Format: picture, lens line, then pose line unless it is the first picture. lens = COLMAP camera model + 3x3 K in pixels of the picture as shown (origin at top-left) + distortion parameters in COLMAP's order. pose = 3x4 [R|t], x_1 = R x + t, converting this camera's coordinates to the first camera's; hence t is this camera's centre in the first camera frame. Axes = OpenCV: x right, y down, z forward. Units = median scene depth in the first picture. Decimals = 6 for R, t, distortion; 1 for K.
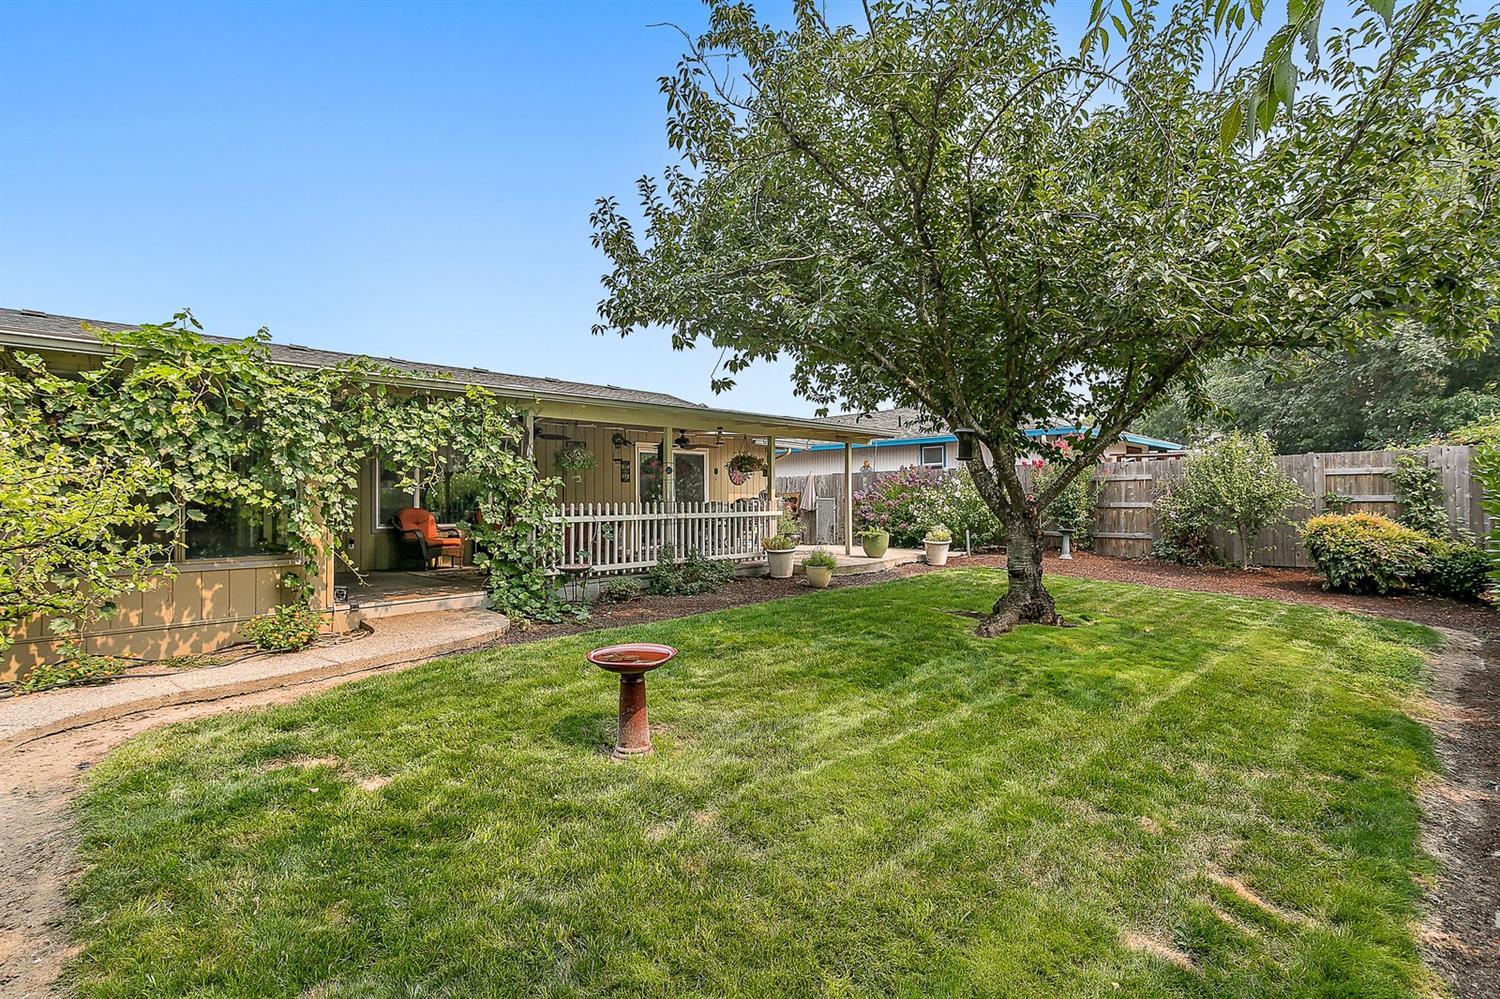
lens RADIAL K [[729.1, 0, 758.7], [0, 729.1, 482.1], [0, 0, 1]] dist [0.001550, 0.000785]
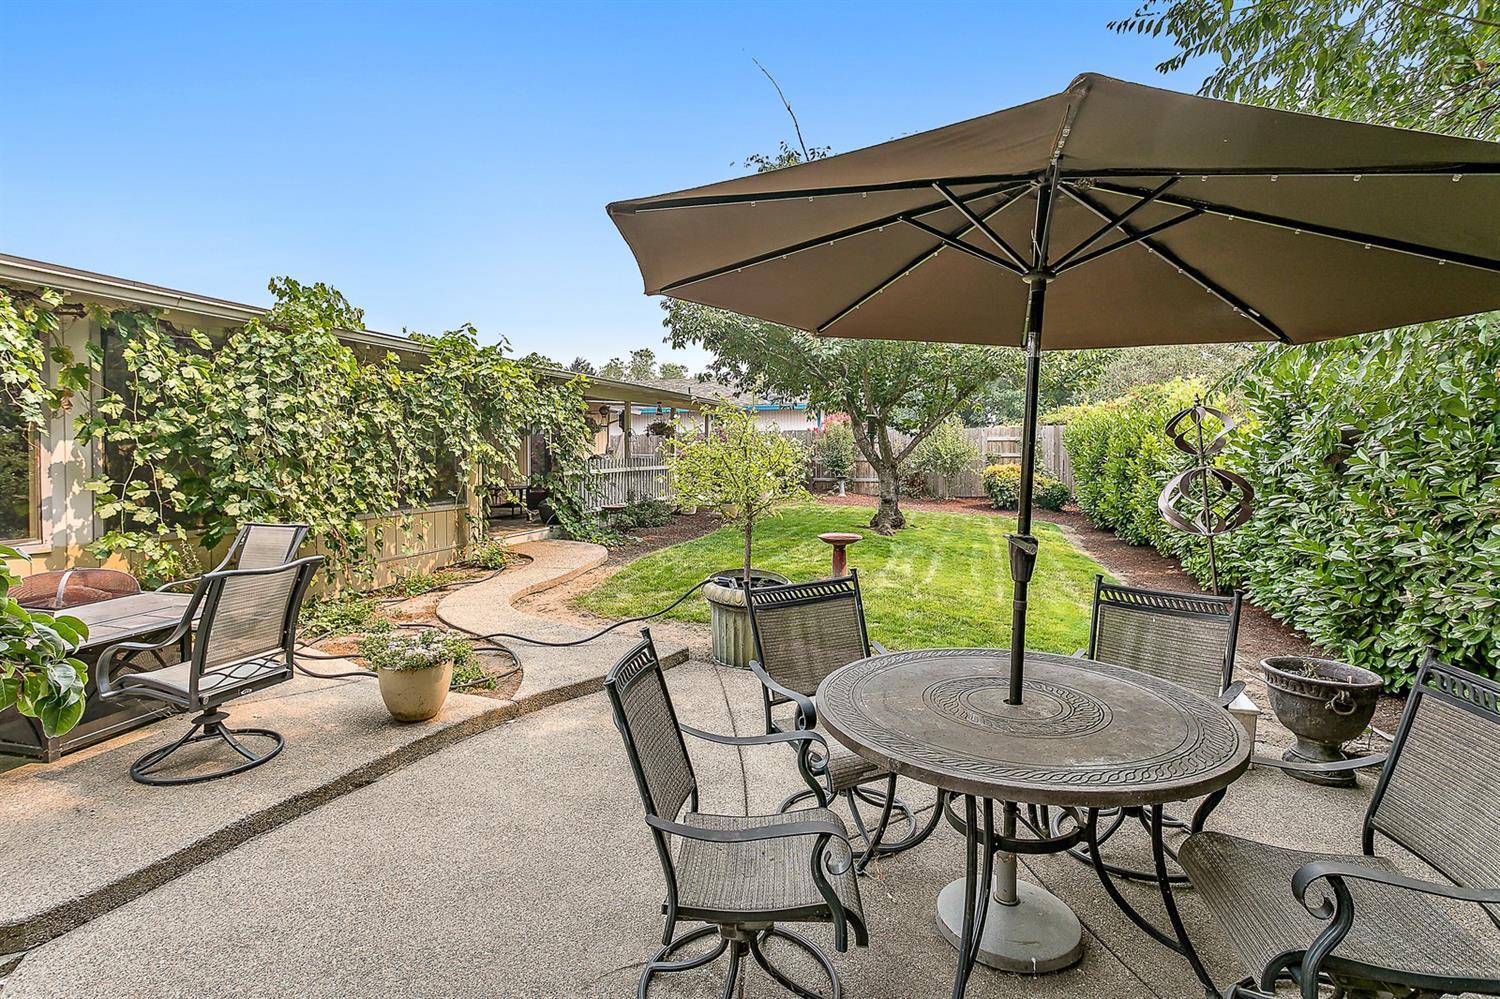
lens RADIAL K [[717.0, 0, 747.3], [0, 717.0, 479.9], [0, 0, 1]] dist [0.003099, -0.000261]
pose [[0.894270, -0.016541, 0.447222, -0.587152], [-0.010316, 0.998289, 0.057551, -0.012429], [-0.447409, -0.056080, 0.892570, -0.287793]]
